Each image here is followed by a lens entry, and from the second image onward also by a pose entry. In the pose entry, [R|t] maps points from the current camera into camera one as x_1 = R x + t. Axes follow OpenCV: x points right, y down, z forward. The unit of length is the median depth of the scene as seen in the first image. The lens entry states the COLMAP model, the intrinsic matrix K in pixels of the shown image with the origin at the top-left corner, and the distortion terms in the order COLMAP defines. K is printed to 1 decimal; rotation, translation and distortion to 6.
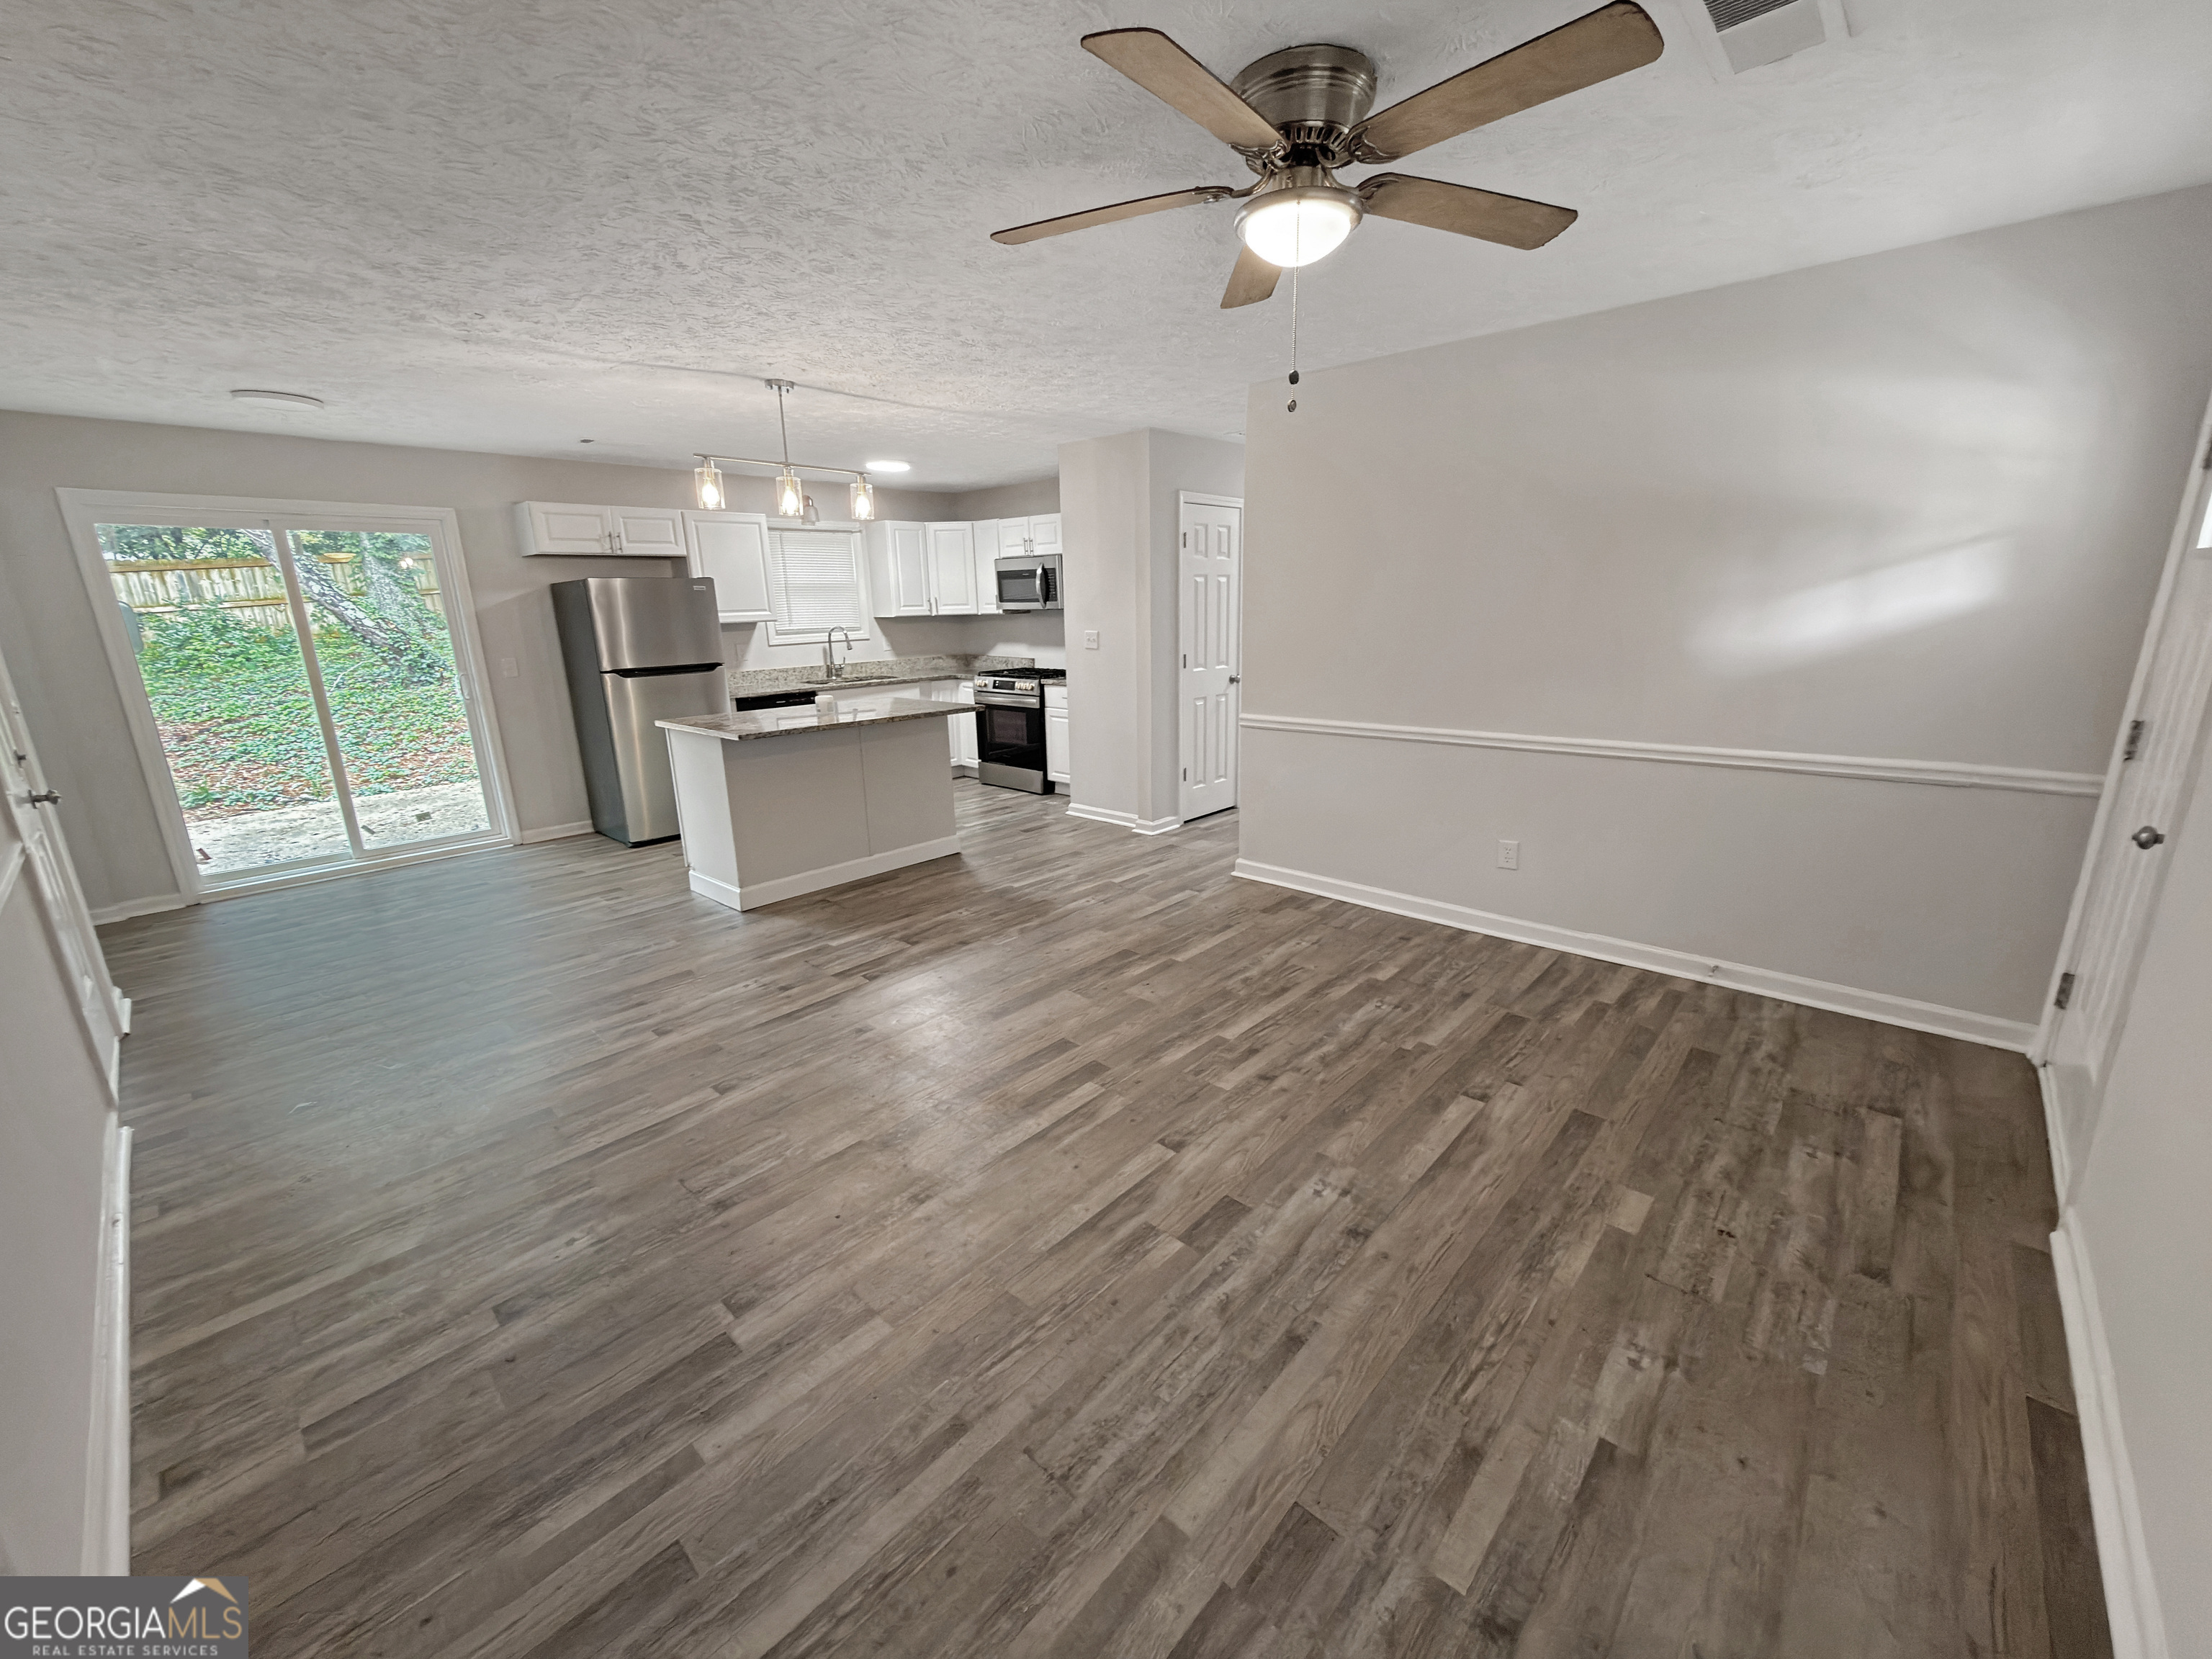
lens RADIAL K [[879.3, 0, 1102.3], [0, 879.3, 833.8], [0, 0, 1]] dist [-0.000115, 0.000200]
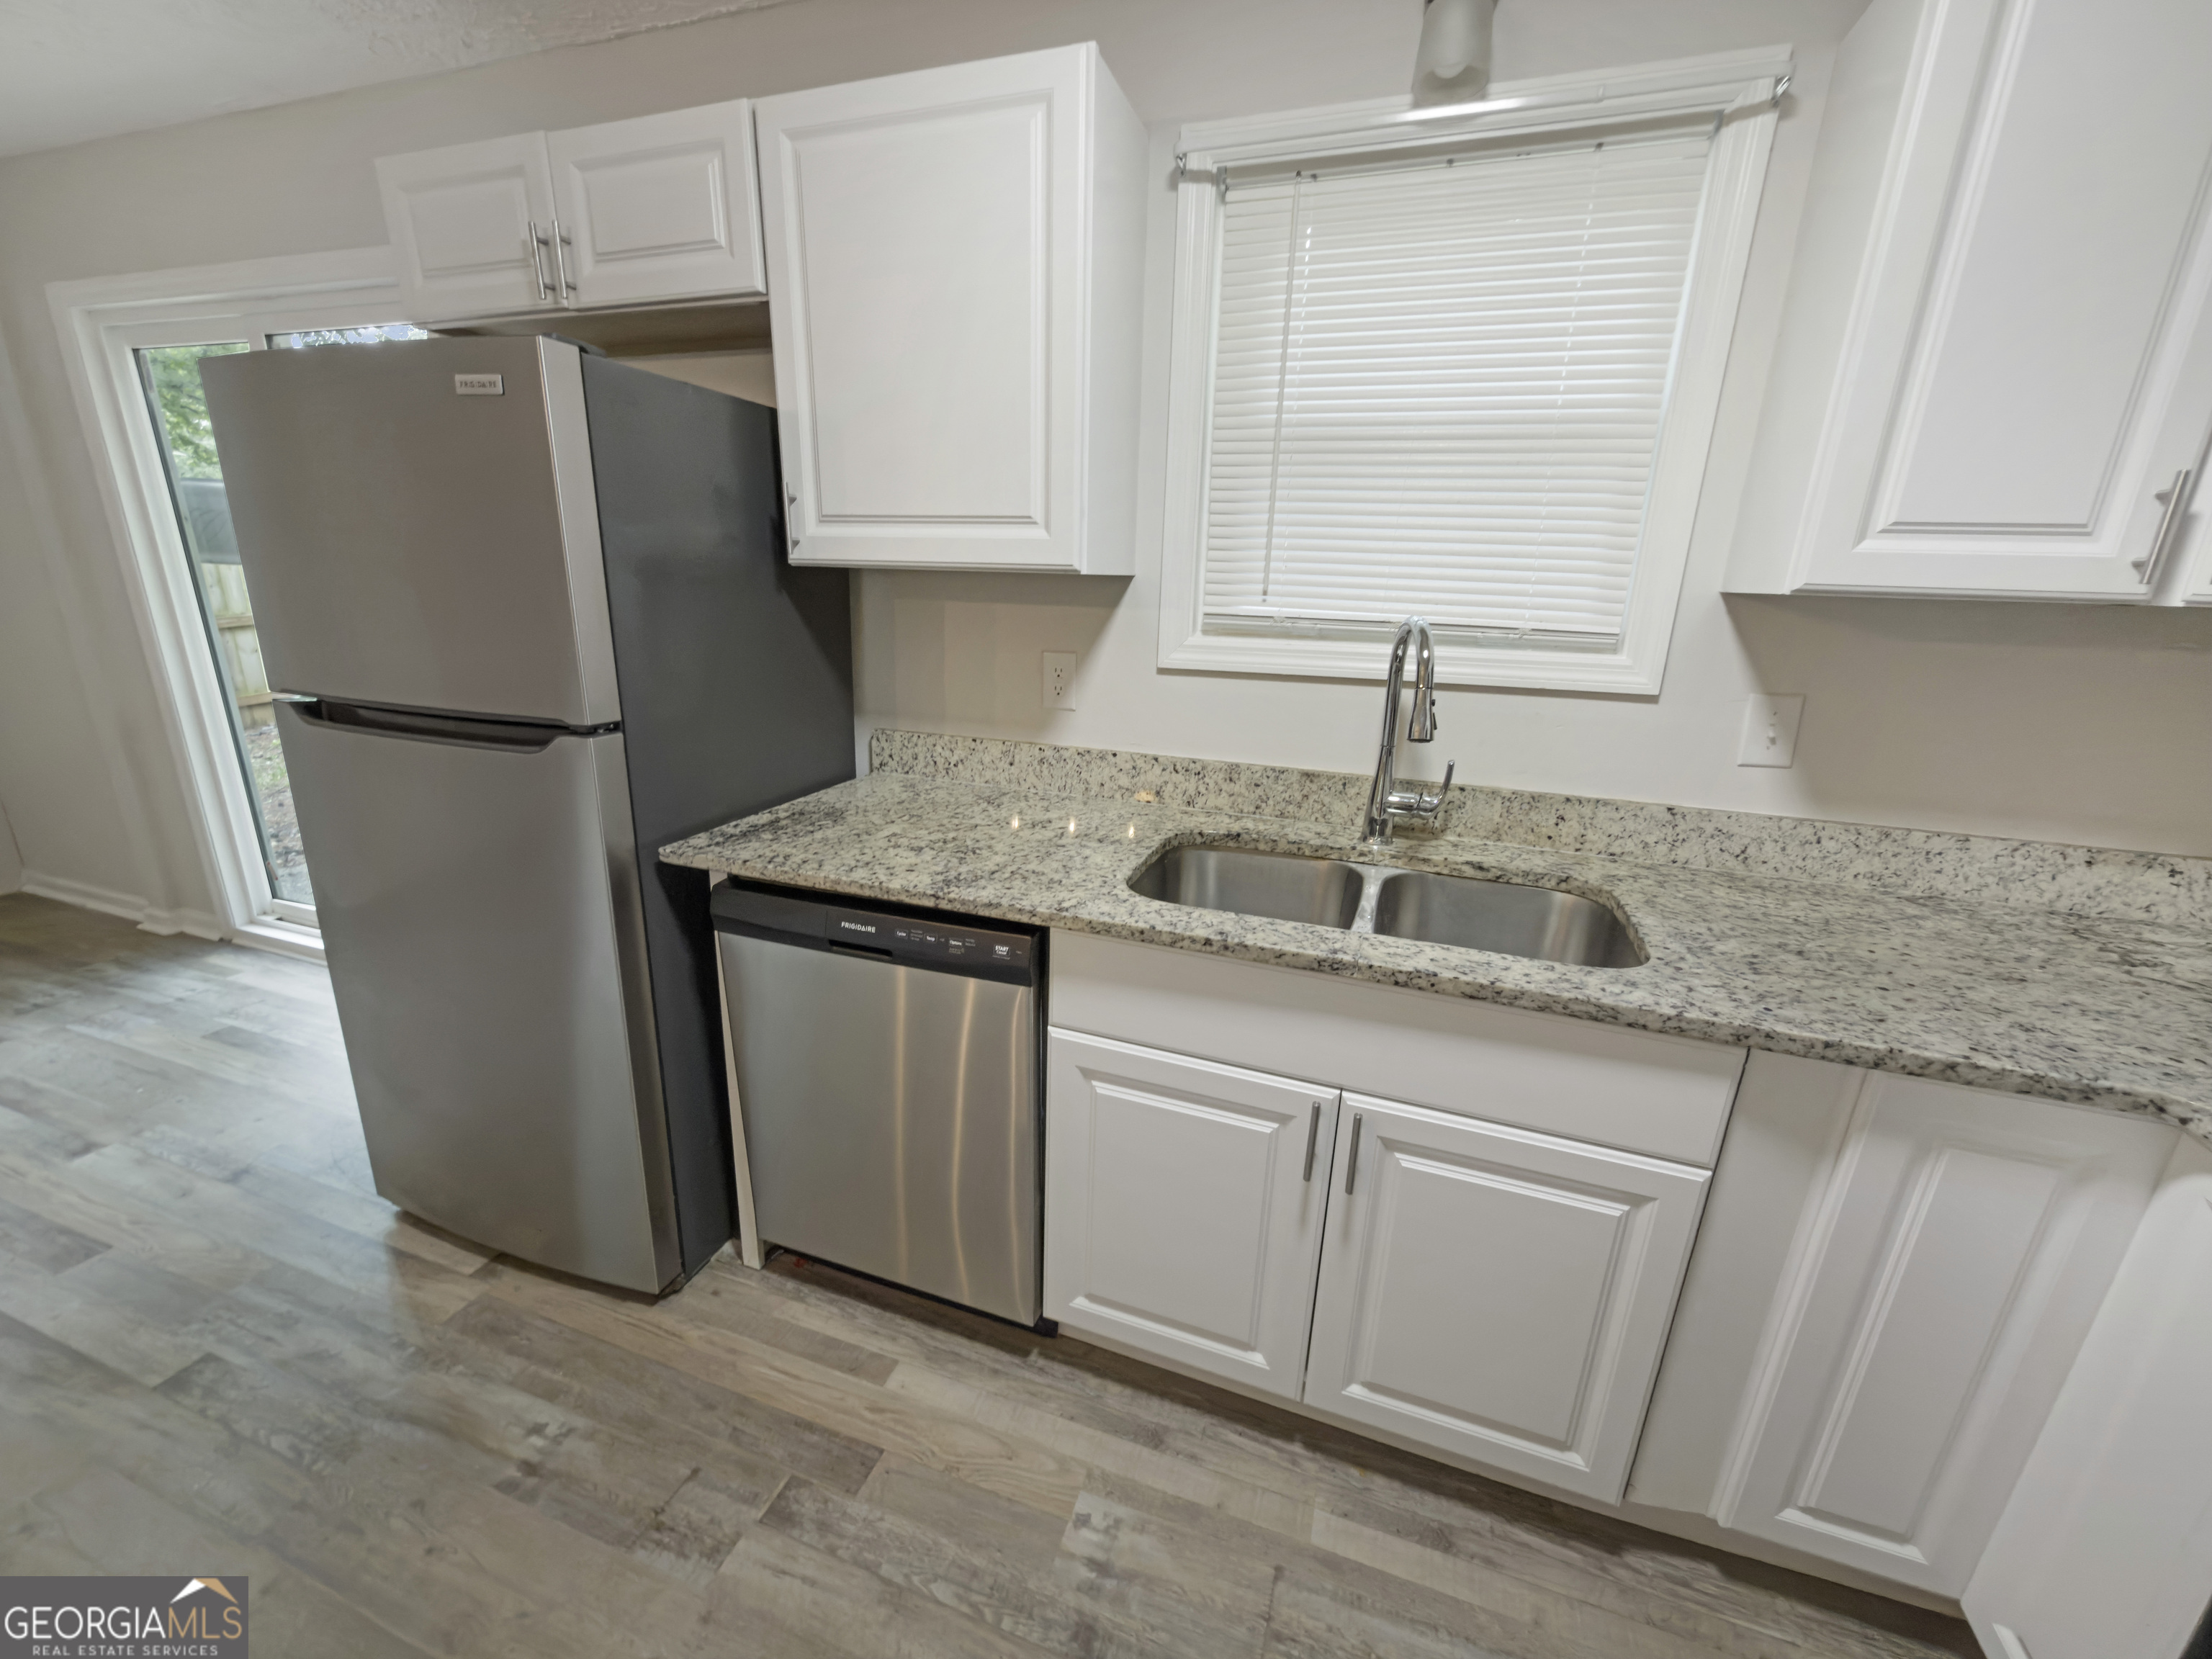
lens RADIAL K [[879.3, 0, 1104.4], [0, 879.3, 830.9], [0, 0, 1]] dist [-0.000115, 0.000200]
pose [[0.400372, 0.292453, -0.868432, -0.174506], [-0.273820, 0.942587, 0.191187, -0.264761], [0.874486, 0.161248, 0.457464, 1.079285]]
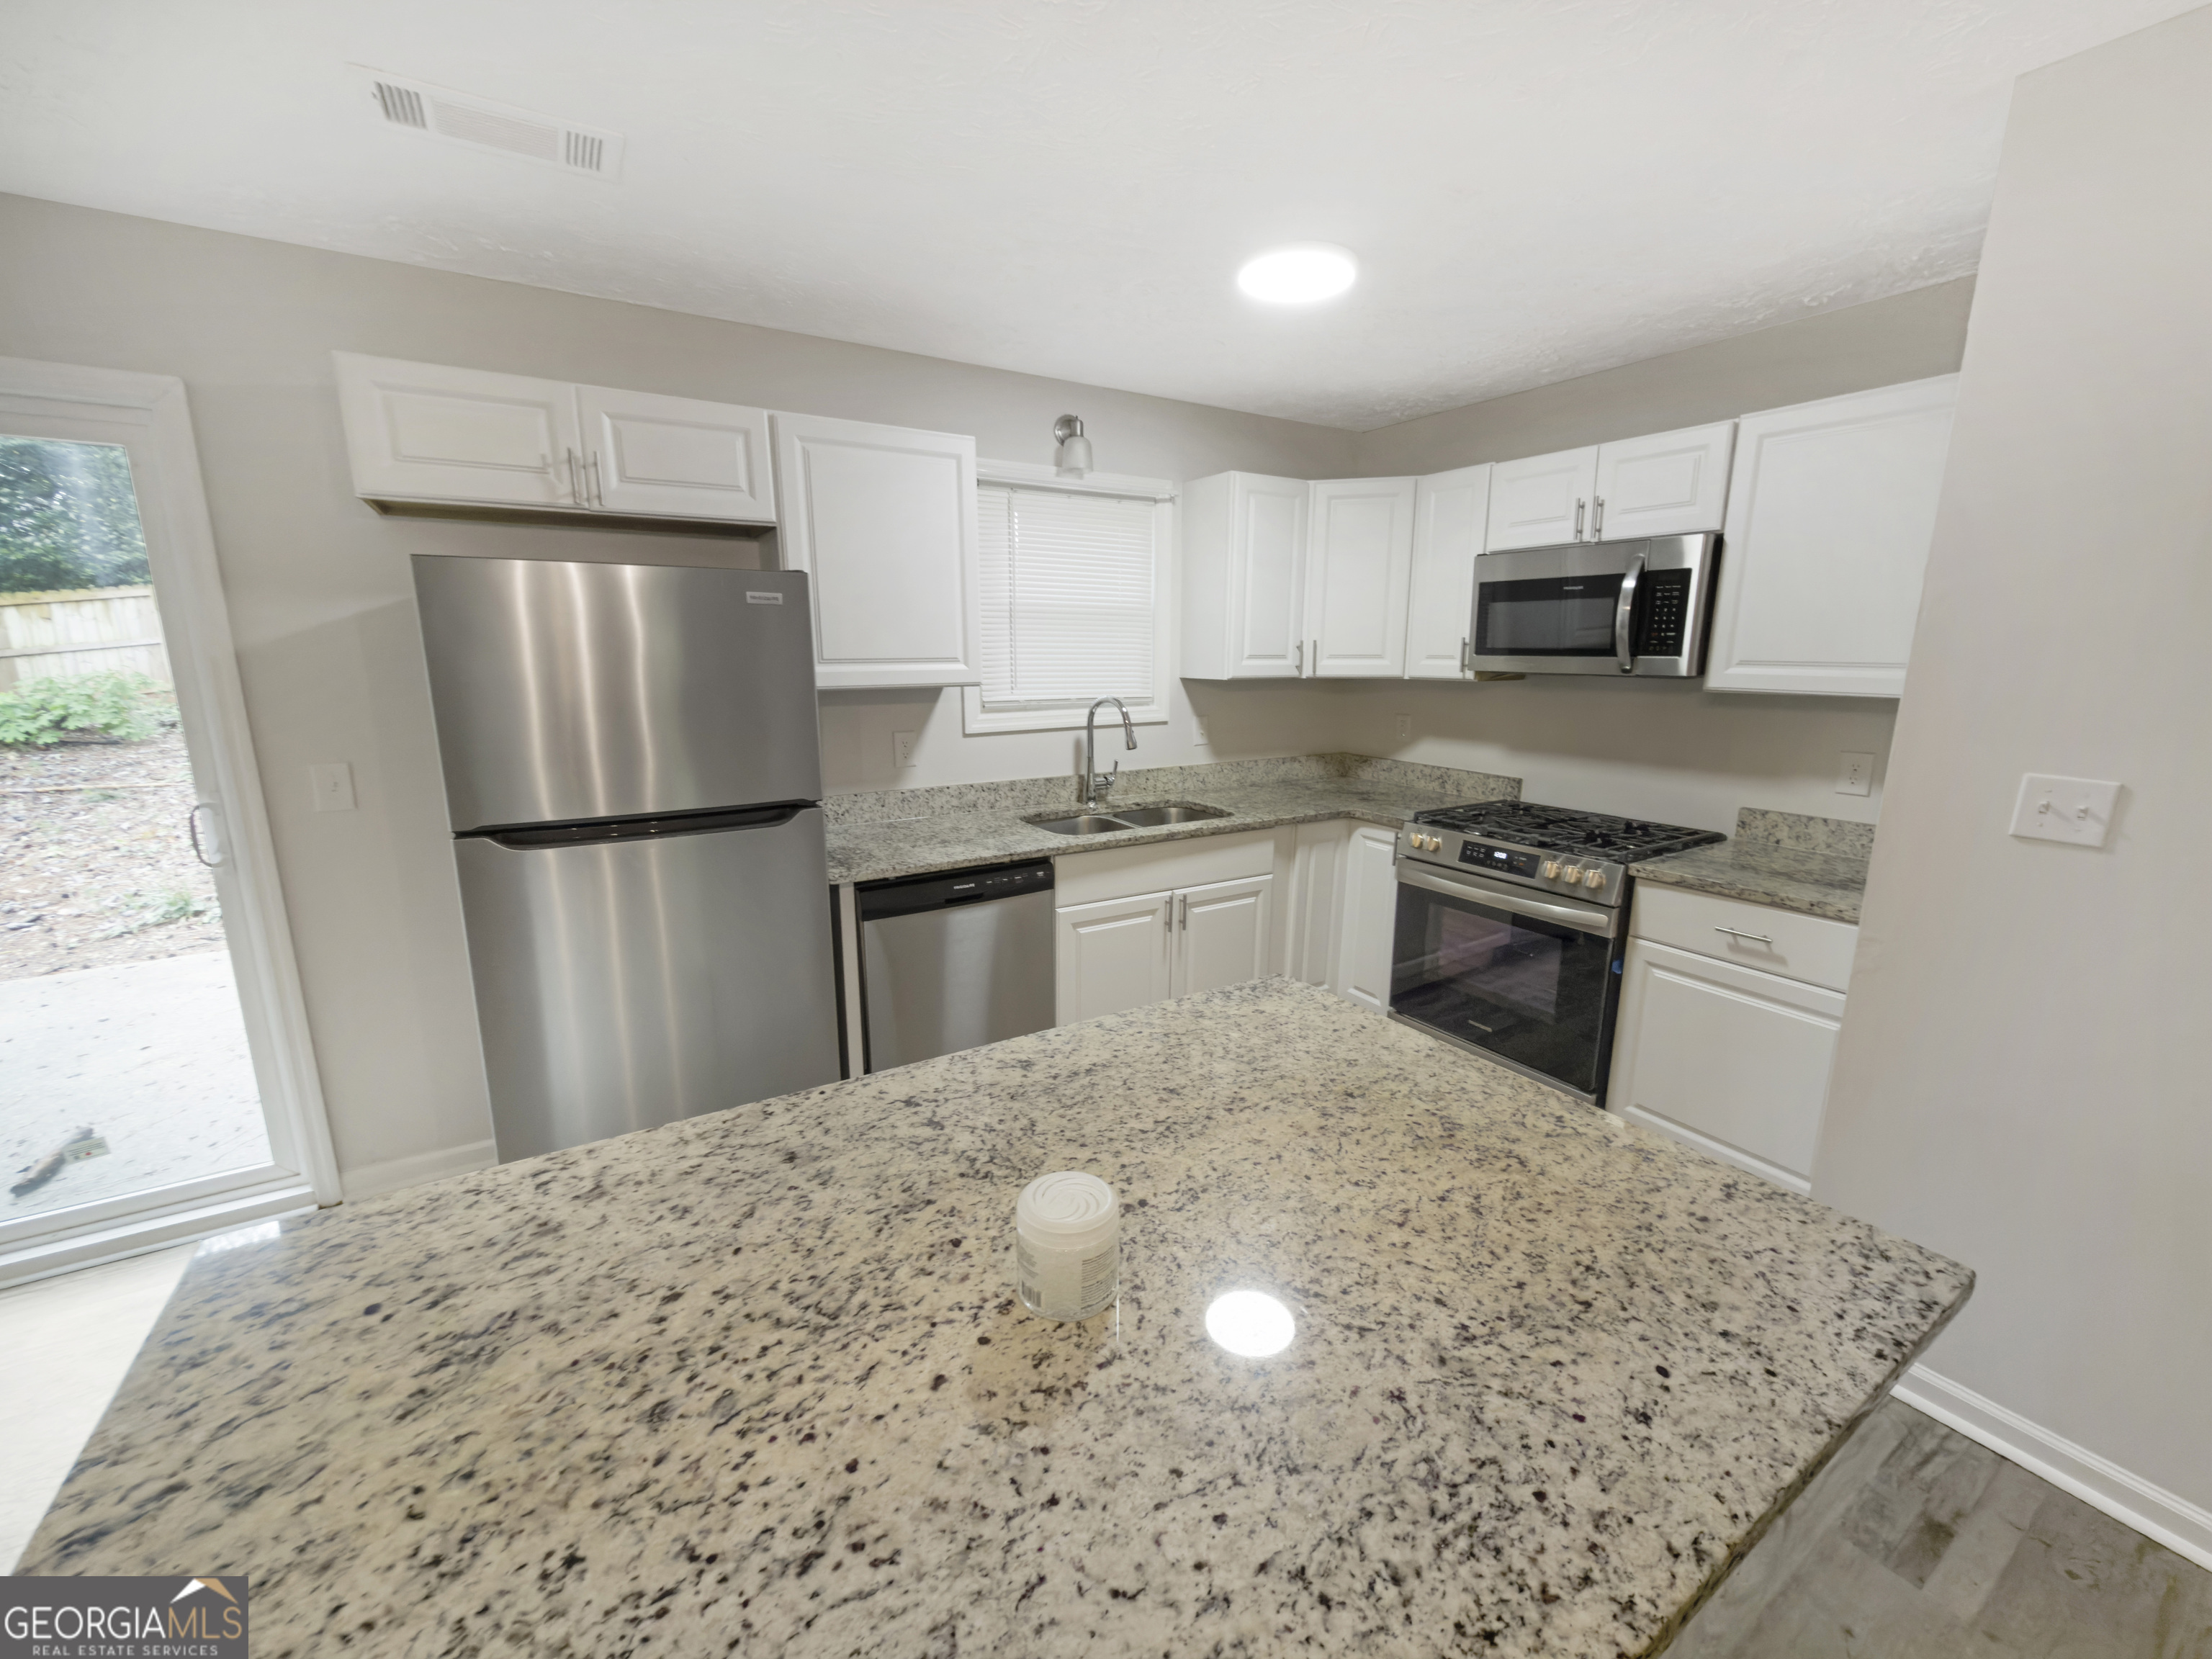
lens RADIAL K [[879.3, 0, 1103.4], [0, 879.3, 831.7], [0, 0, 1]] dist [-0.000115, 0.000200]
pose [[0.964511, 0.077352, -0.252458, -0.232212], [-0.090361, 0.995092, -0.040331, -0.186765], [0.248100, 0.061712, 0.966767, 0.710351]]
